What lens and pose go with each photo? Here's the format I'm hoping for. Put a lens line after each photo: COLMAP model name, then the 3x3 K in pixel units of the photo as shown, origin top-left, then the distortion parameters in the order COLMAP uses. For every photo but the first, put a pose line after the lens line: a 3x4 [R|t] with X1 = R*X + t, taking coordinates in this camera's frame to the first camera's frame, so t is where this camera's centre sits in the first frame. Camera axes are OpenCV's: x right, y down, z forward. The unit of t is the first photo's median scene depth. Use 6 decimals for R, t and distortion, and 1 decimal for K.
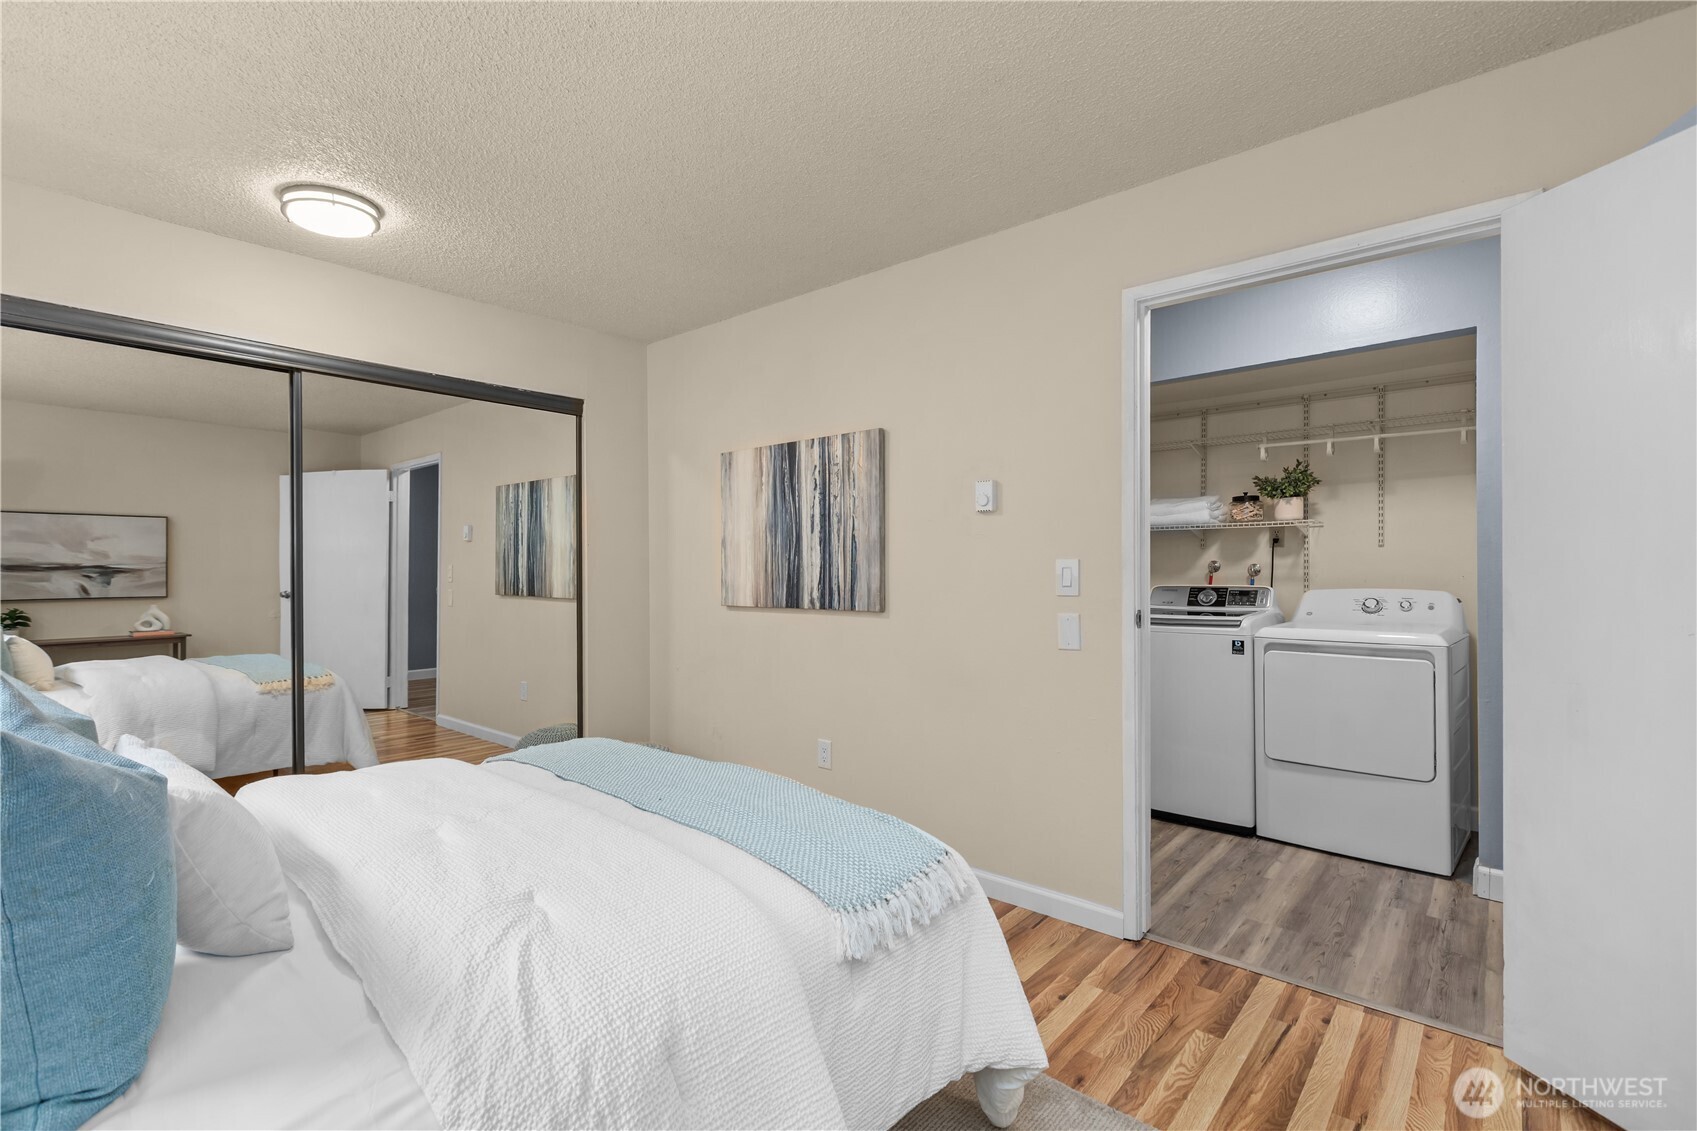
lens RADIAL K [[759.6, 0, 838.3], [0, 759.6, 574.4], [0, 0, 1]] dist [0.005757, -0.003443]
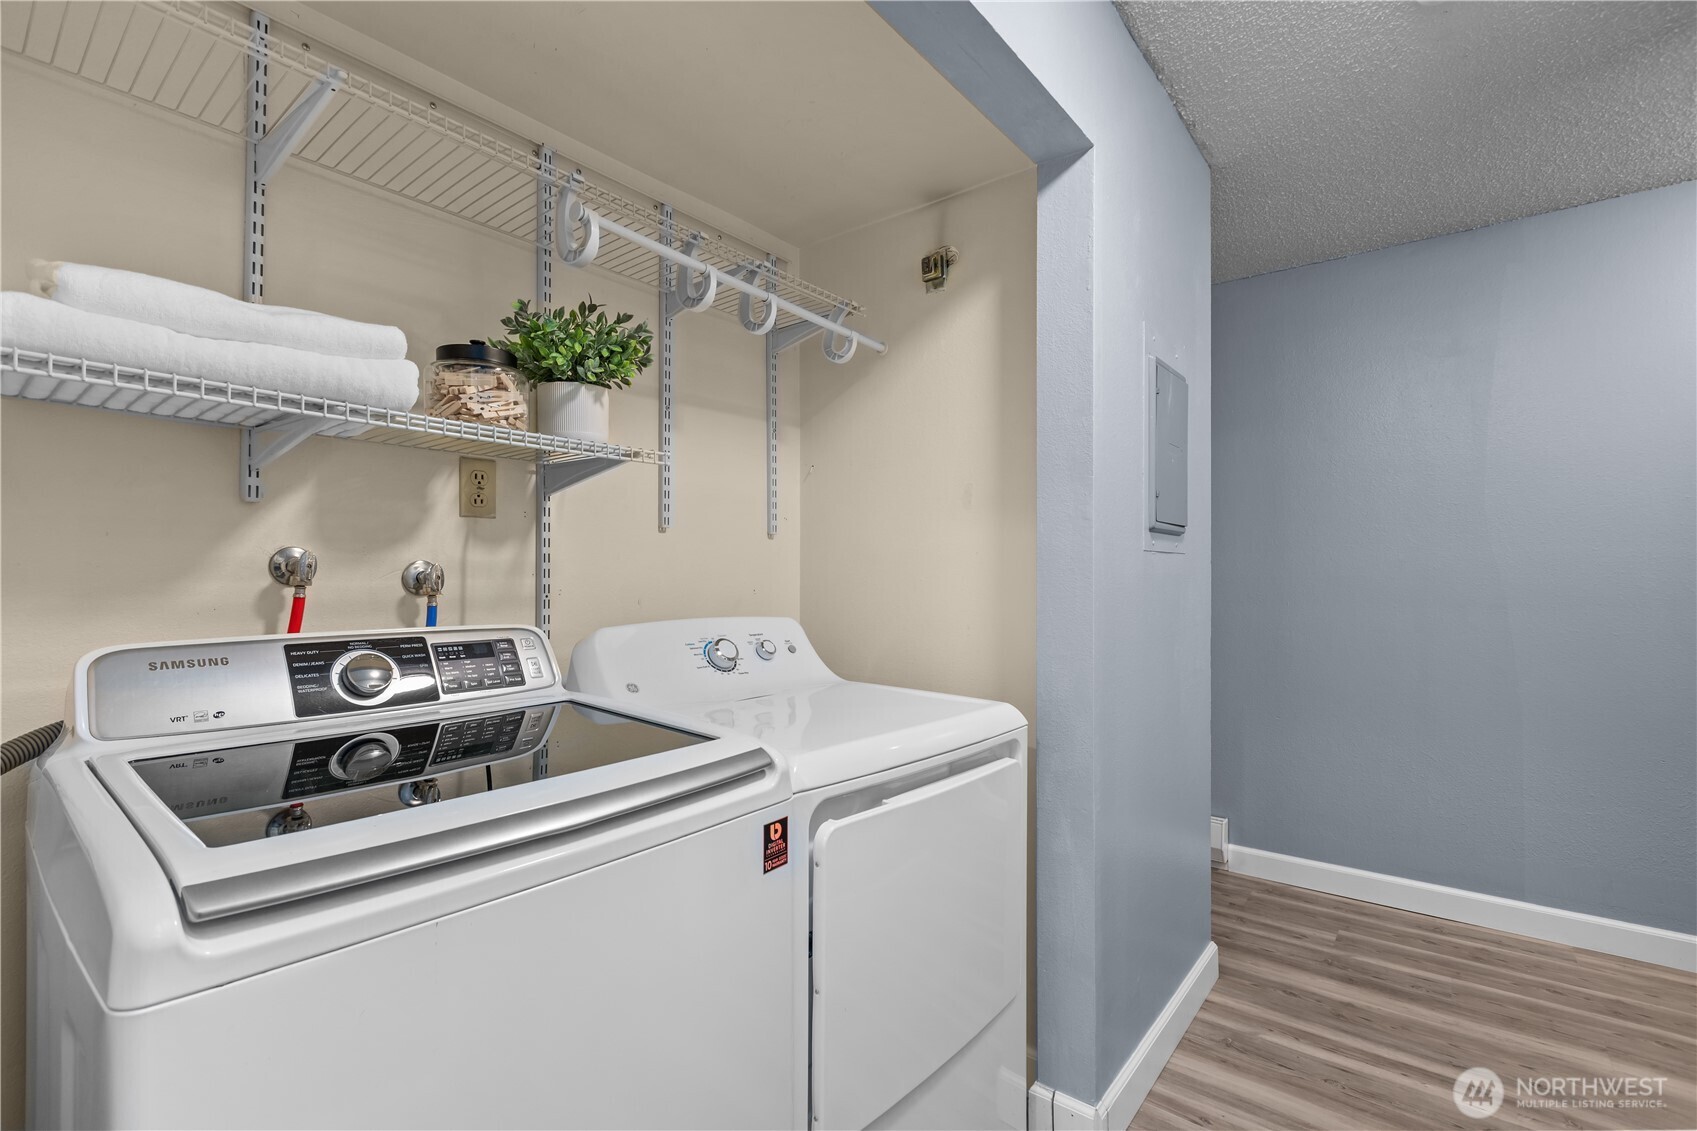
lens RADIAL K [[759.6, 0, 834.1], [0, 759.6, 571.1], [0, 0, 1]] dist [0.005757, -0.003443]
pose [[-0.033898, 0.015583, 0.999304, 0.207853], [0.007466, 0.999854, -0.015338, -0.002791], [-0.999397, 0.006941, -0.034009, 0.870273]]
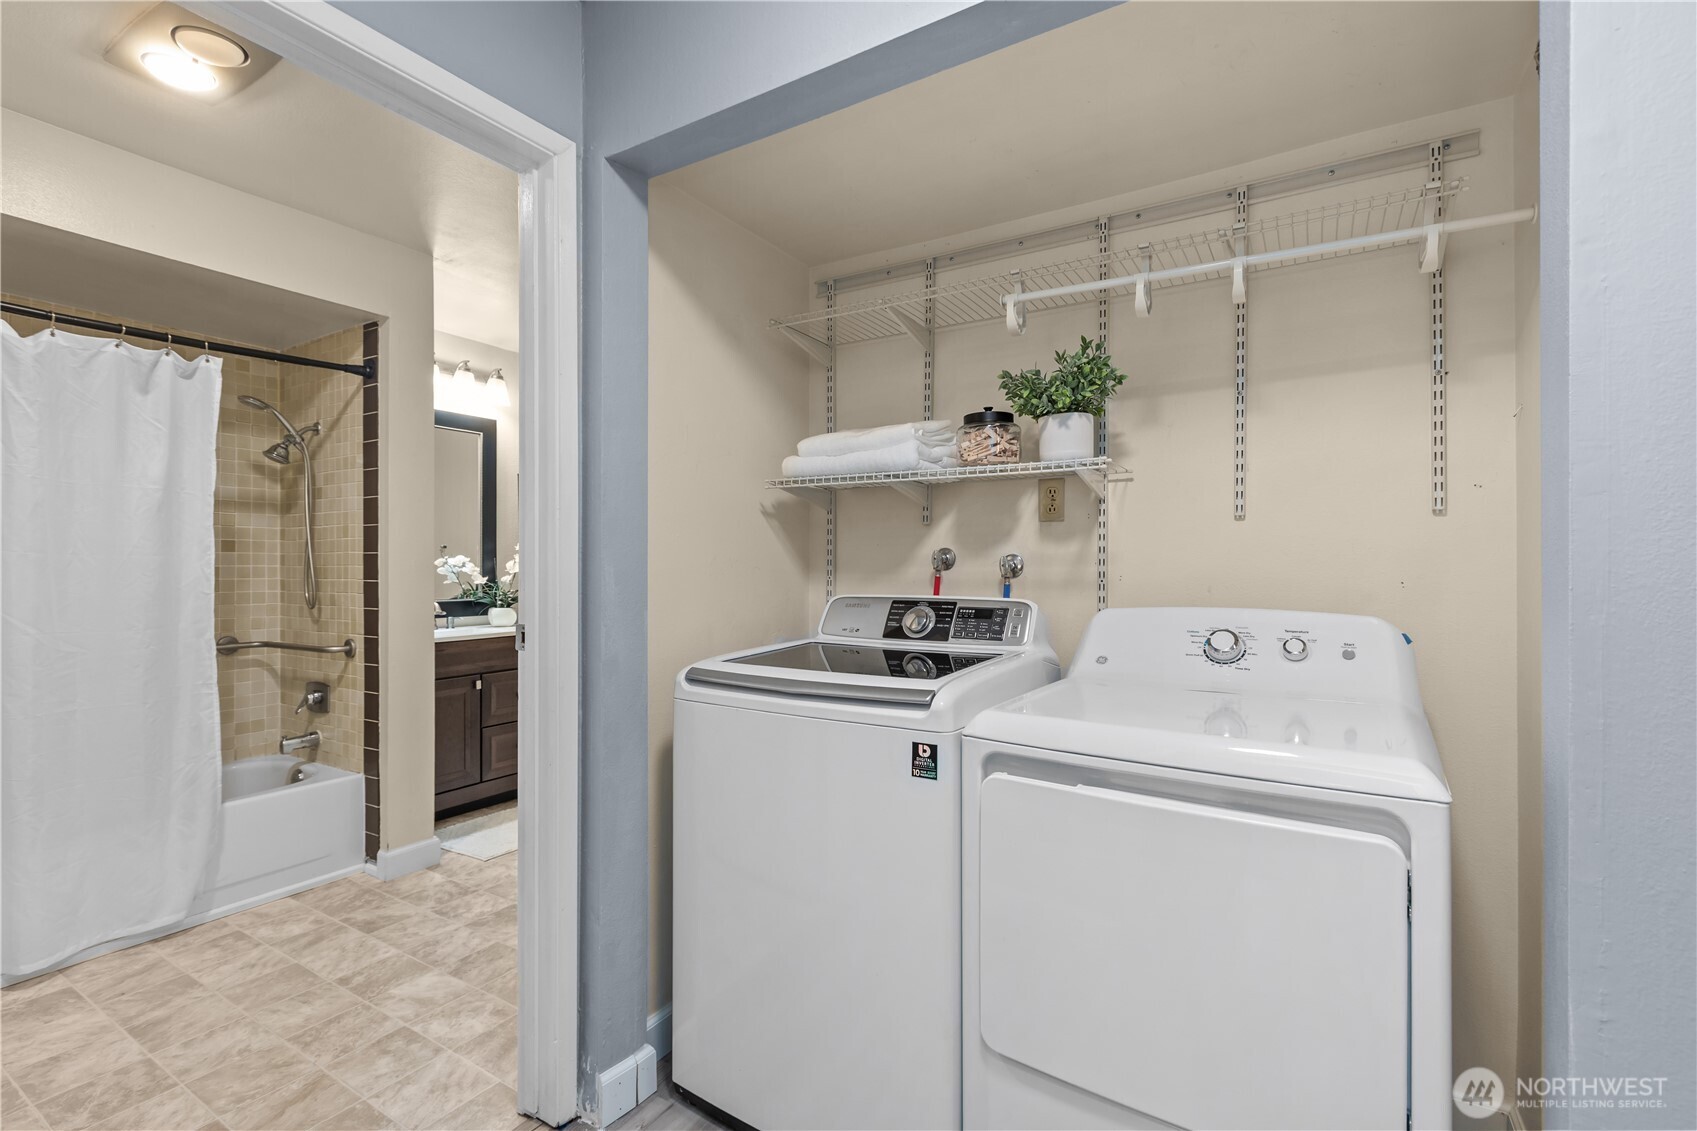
lens RADIAL K [[759.6, 0, 845.6], [0, 759.6, 564.7], [0, 0, 1]] dist [0.005757, -0.003443]
pose [[0.984655, 0.007502, 0.174351, 0.366289], [-0.006535, 0.999960, -0.006119, -0.003139], [-0.174390, 0.004886, 0.984665, 0.543975]]
